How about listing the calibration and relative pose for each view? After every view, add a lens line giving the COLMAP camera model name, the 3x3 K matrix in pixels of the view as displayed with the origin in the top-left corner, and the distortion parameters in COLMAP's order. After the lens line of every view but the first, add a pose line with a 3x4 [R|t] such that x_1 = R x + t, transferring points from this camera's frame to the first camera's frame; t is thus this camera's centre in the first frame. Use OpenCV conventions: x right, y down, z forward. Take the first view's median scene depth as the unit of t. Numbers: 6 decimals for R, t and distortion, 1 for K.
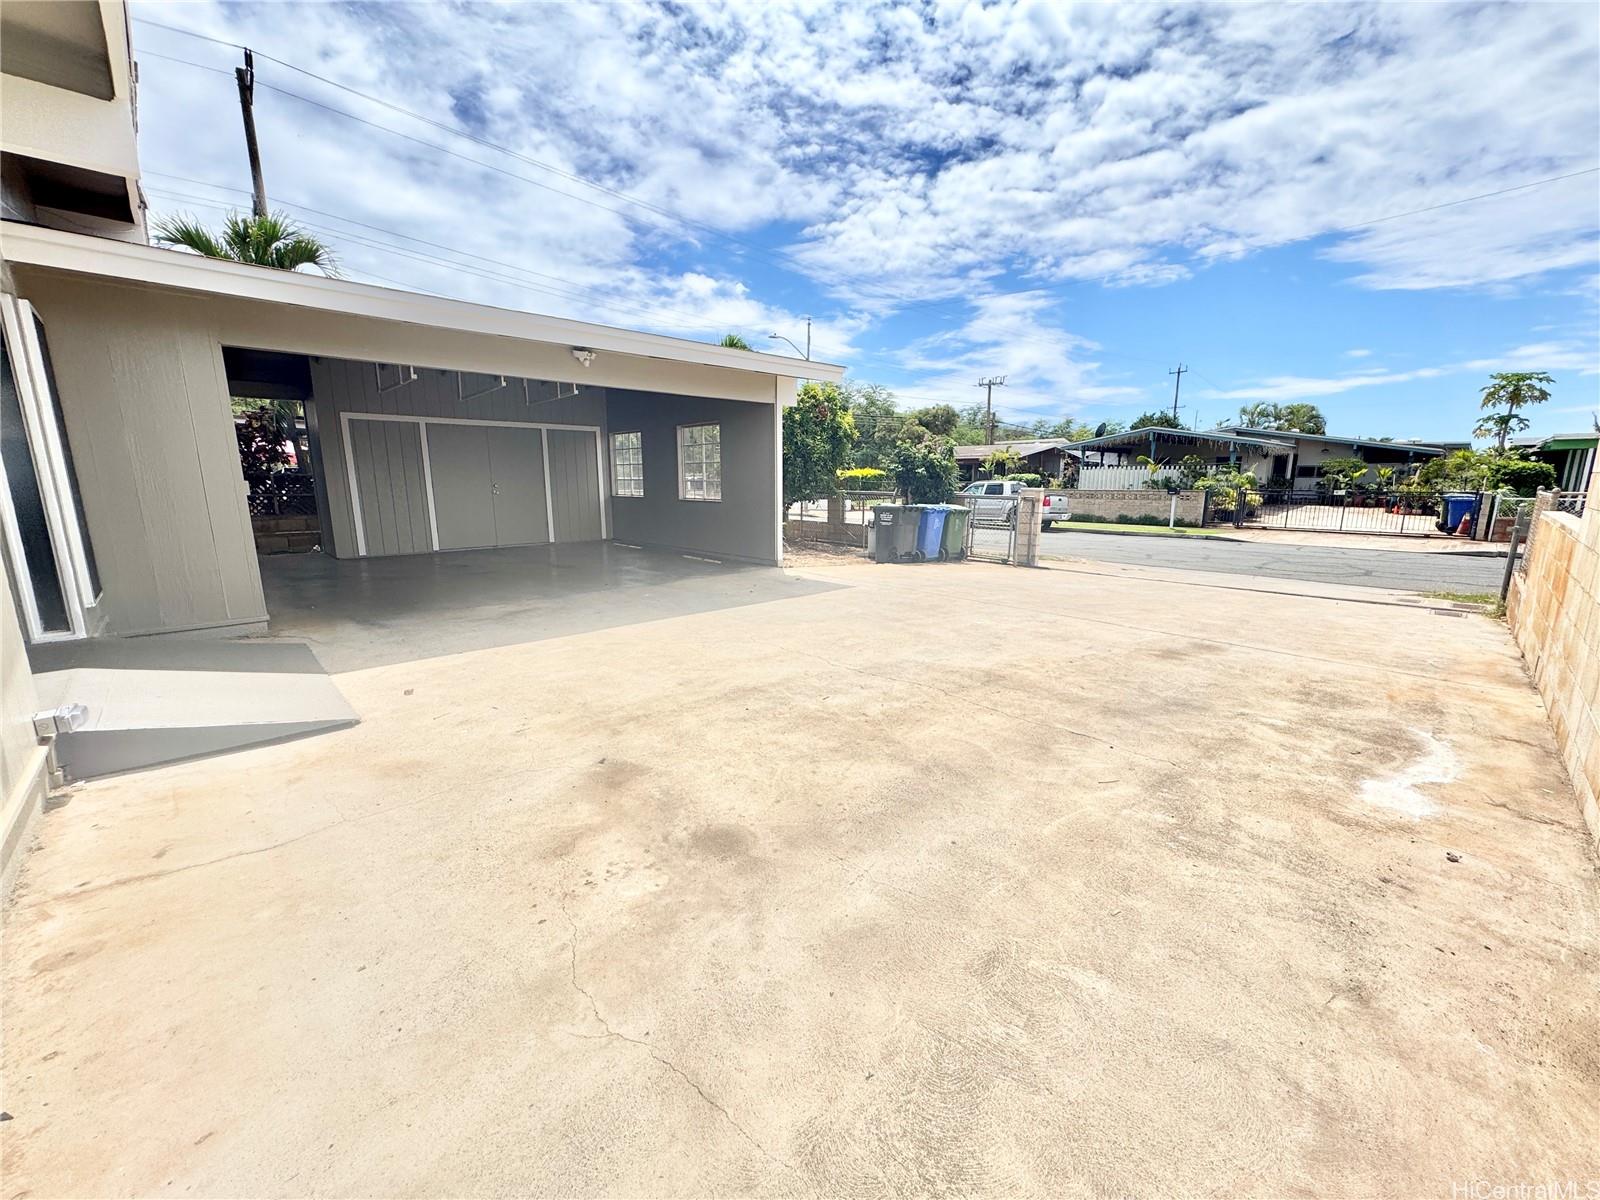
lens RADIAL K [[639.5, 0, 805.9], [0, 639.5, 598.7], [0, 0, 1]] dist [-0.002999, 0.000970]
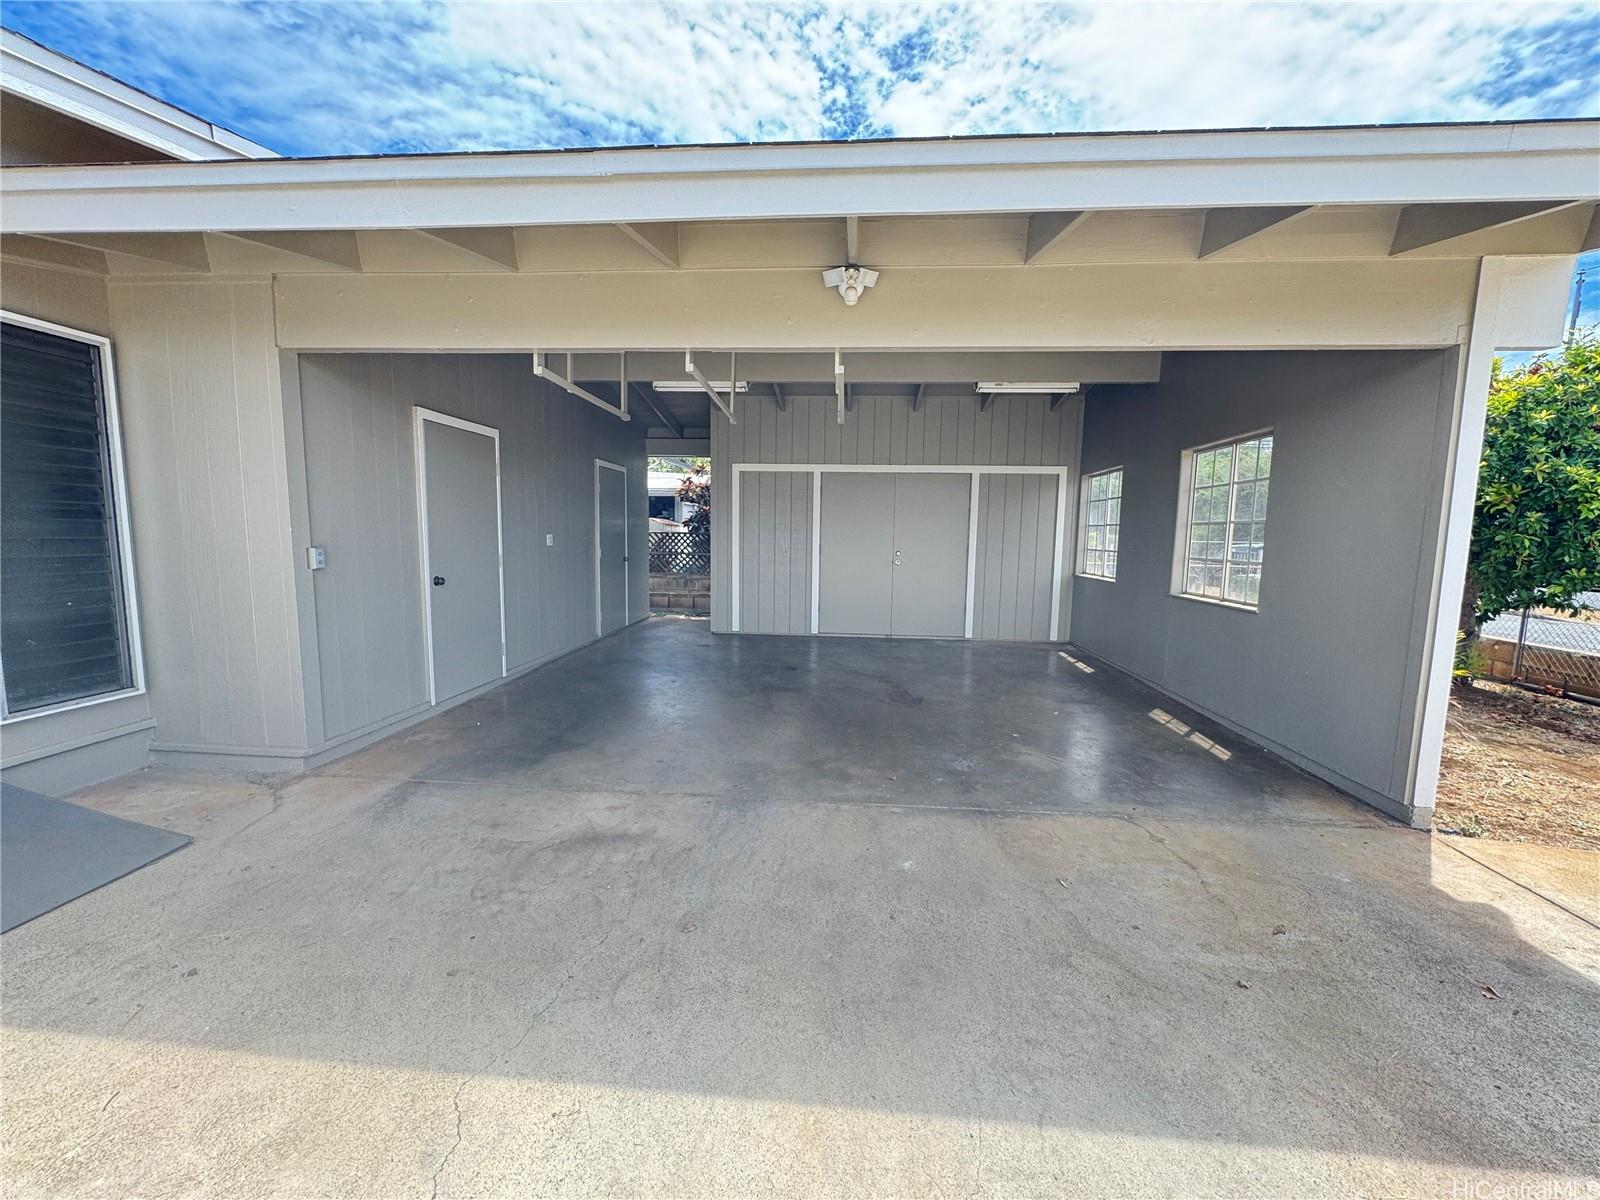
lens RADIAL K [[639.5, 0, 794.2], [0, 639.5, 599.4], [0, 0, 1]] dist [-0.002999, 0.000970]
pose [[0.658505, 0.090721, -0.747089, -0.015181], [-0.157504, 0.987337, -0.018933, -0.094149], [0.735910, 0.130137, 0.664455, 0.443621]]
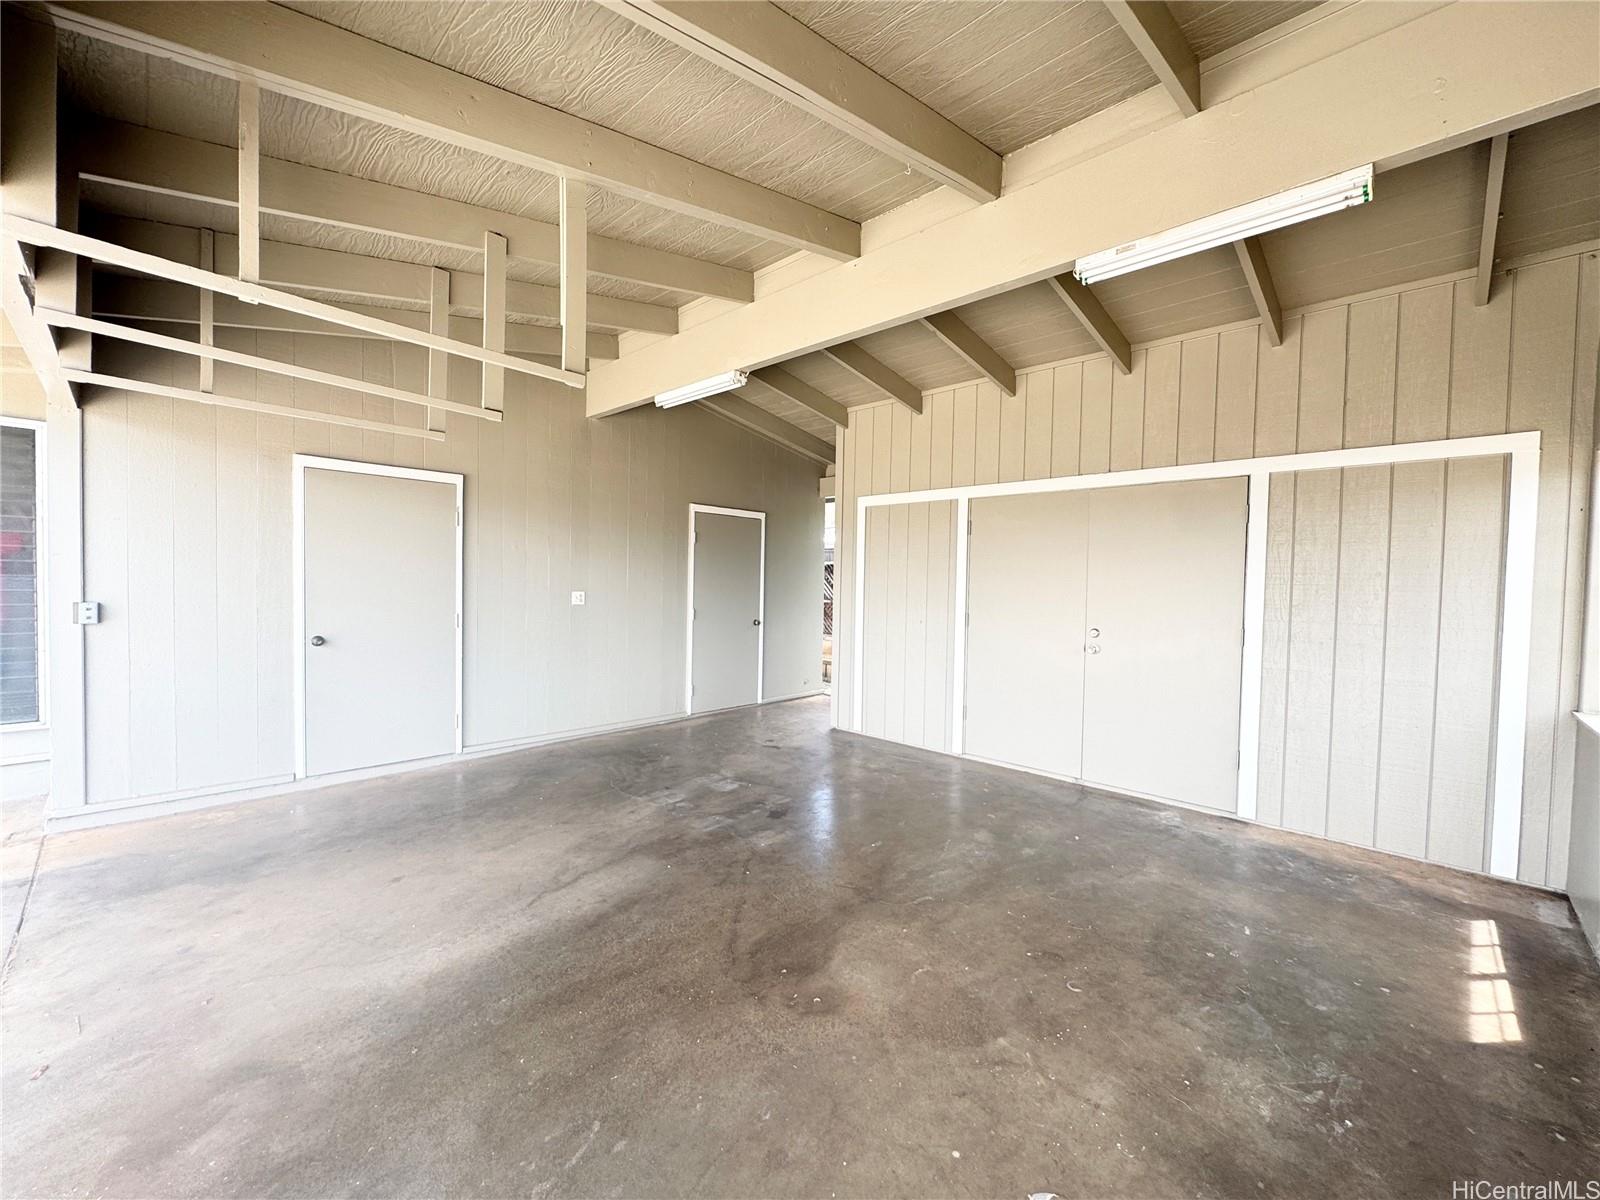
lens RADIAL K [[639.5, 0, 797.9], [0, 639.5, 601.2], [0, 0, 1]] dist [-0.002999, 0.000970]
pose [[0.034037, 0.032265, -0.998900, -0.094024], [-0.208678, 0.977678, 0.024469, -0.169721], [0.977392, 0.207615, 0.040010, 0.810552]]
